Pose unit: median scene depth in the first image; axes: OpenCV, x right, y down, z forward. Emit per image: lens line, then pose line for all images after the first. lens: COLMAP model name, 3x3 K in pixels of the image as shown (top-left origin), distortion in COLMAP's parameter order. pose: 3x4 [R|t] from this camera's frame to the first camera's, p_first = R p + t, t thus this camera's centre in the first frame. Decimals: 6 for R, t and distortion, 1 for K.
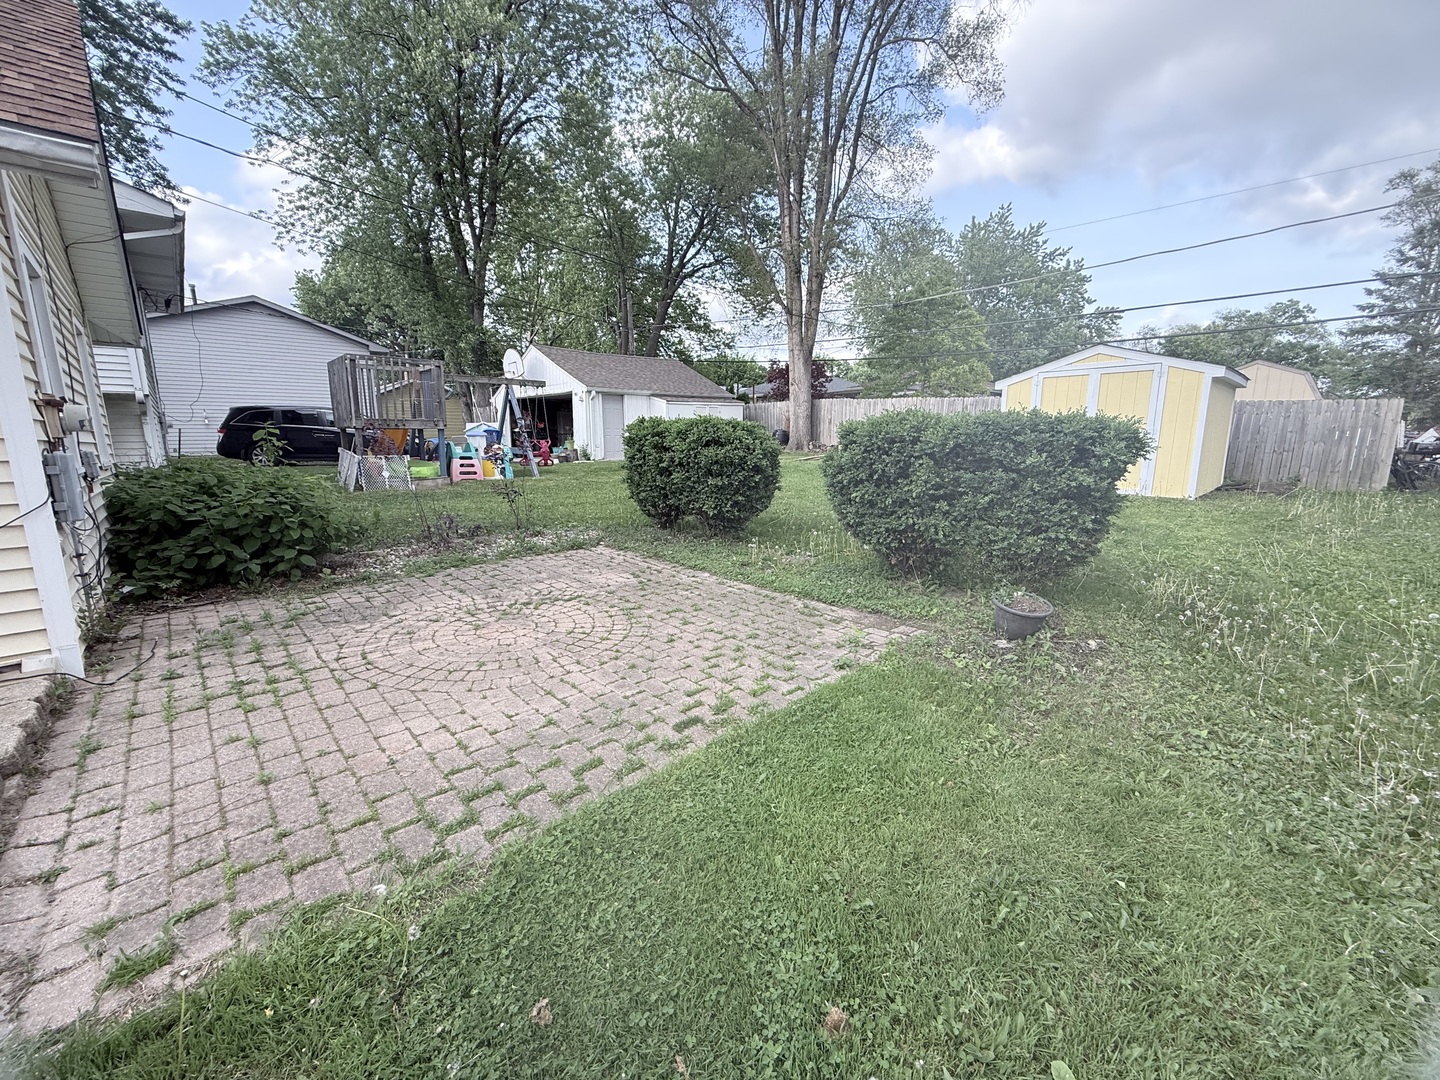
lens RADIAL K [[576.9, 0, 715.1], [0, 576.9, 541.7], [0, 0, 1]] dist [0.001469, 0.000312]
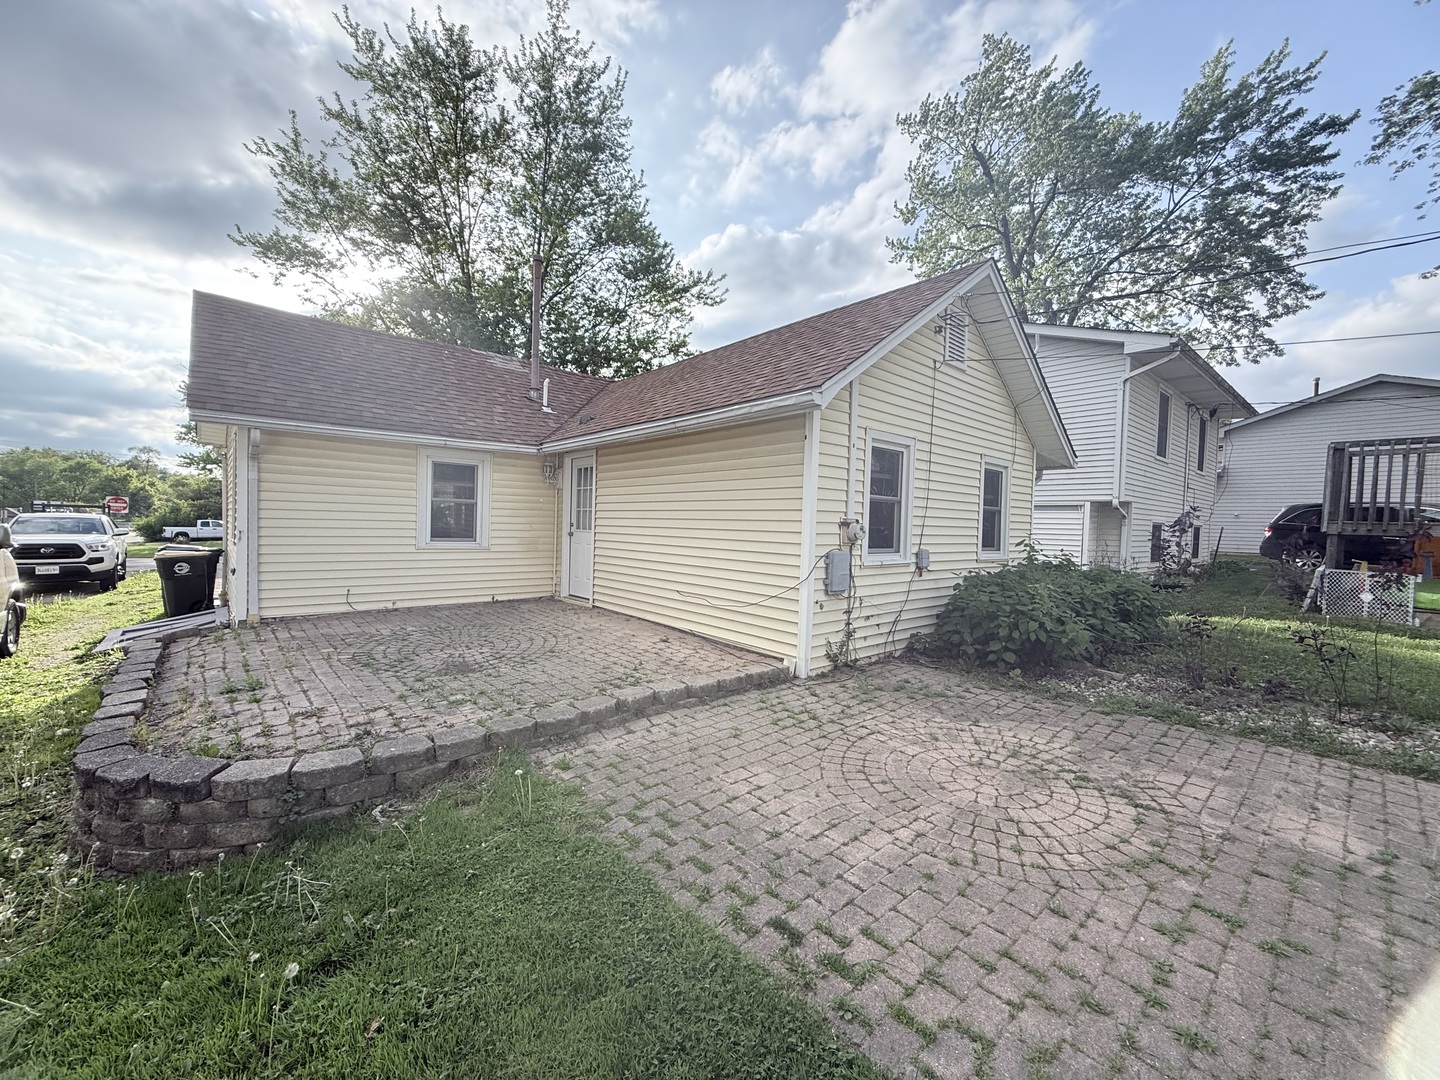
lens RADIAL K [[576.9, 0, 716.5], [0, 576.9, 539.5], [0, 0, 1]] dist [0.001469, 0.000312]
pose [[-0.041689, 0.040041, -0.998328, 0.544643], [-0.198232, 0.979001, 0.047544, -0.175264], [0.979268, 0.199883, -0.032876, 0.605703]]
